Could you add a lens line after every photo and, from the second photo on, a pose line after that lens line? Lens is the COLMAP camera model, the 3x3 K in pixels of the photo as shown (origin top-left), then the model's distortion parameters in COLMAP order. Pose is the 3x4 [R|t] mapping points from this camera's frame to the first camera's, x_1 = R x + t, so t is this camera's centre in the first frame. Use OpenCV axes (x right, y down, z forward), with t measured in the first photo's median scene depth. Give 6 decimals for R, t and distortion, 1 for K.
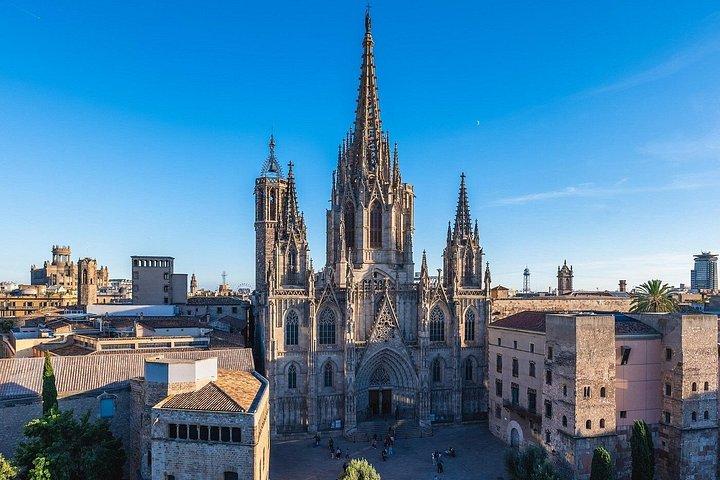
lens RADIAL K [[458.1, 0, 358.1], [0, 458.1, 257.9], [0, 0, 1]] dist [0.002515, 0.000181]
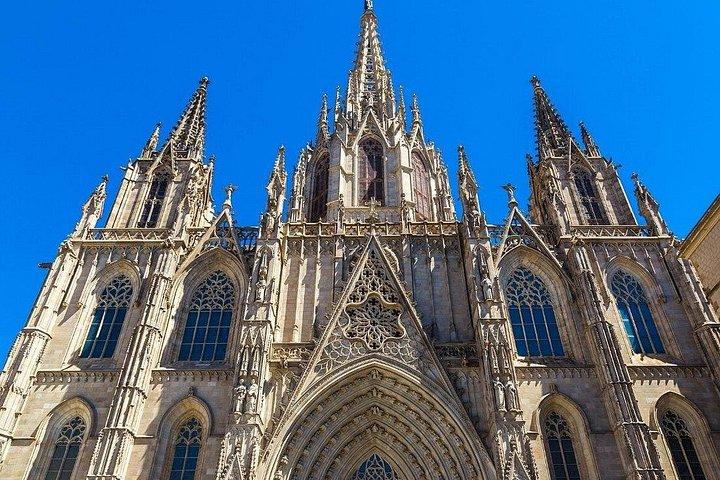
lens RADIAL K [[521.6, 0, 370.7], [0, 521.6, 239.7], [0, 0, 1]] dist [0.010522, 0.001964]
pose [[0.976739, -0.144615, -0.158330, 0.125120], [0.020206, 0.797148, -0.603446, 0.337490], [0.213480, 0.586210, 0.781527, 0.640409]]
